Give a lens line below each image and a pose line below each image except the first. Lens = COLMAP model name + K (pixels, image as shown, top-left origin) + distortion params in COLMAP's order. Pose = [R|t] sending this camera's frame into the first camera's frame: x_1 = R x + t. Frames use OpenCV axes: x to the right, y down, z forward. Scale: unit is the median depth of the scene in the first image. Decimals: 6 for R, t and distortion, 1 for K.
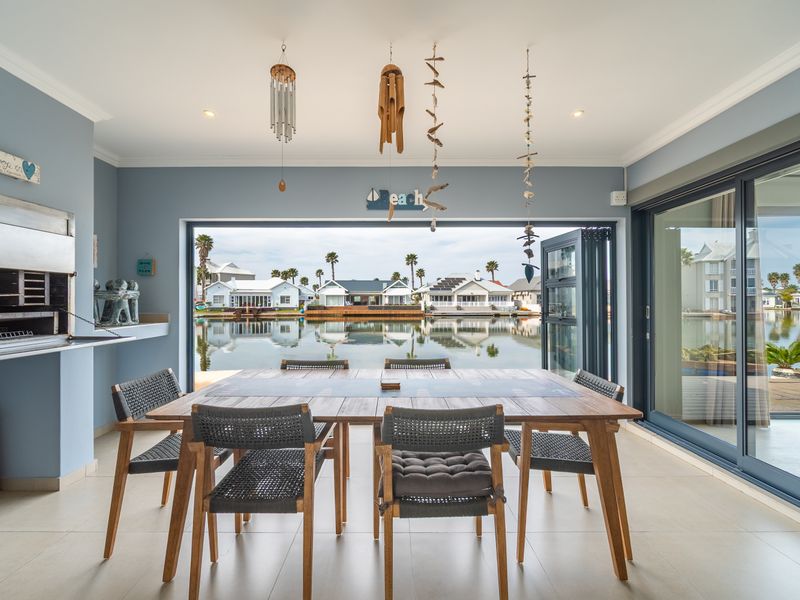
lens RADIAL K [[352.4, 0, 396.4], [0, 352.4, 295.5], [0, 0, 1]] dist [-0.009913, 0.000036]
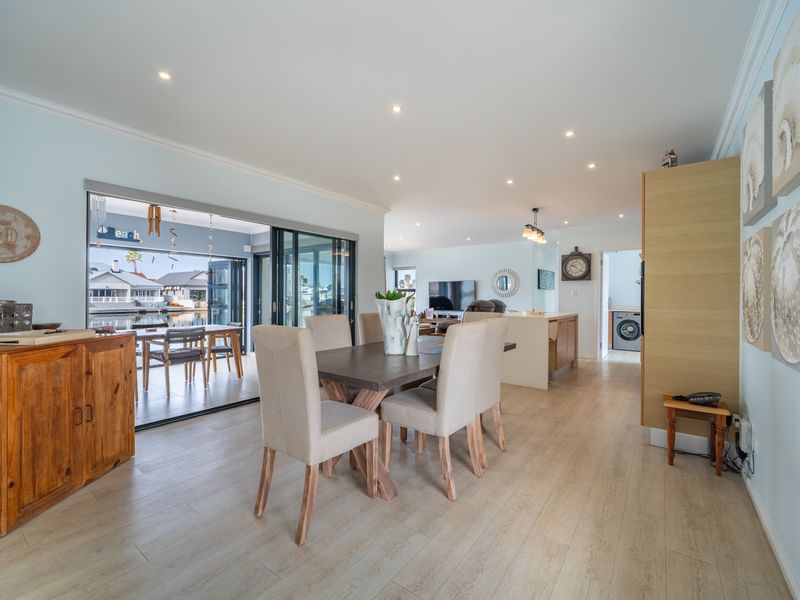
lens RADIAL K [[352.4, 0, 398.4], [0, 352.4, 296.1], [0, 0, 1]] dist [-0.009913, 0.000036]
pose [[0.604242, 0.005013, 0.796785, -0.431577], [-0.016559, 0.999843, 0.006267, -0.013073], [-0.796629, -0.016981, 0.604230, -0.858011]]
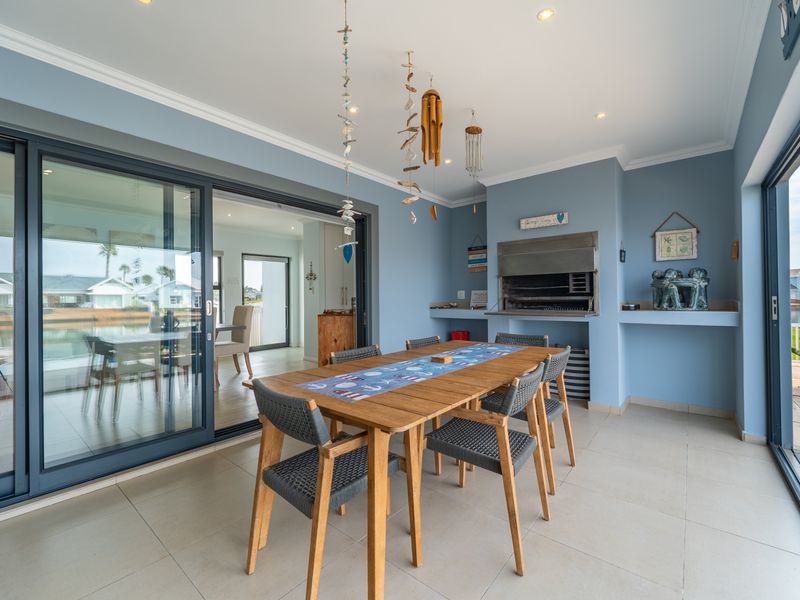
lens RADIAL K [[352.4, 0, 403.6], [0, 352.4, 297.8], [0, 0, 1]] dist [-0.009913, 0.000036]
pose [[-0.626784, -0.002254, -0.779190, 0.459333], [0.009445, 0.999900, -0.010490, 0.035286], [0.779136, -0.013935, -0.626700, 0.778135]]
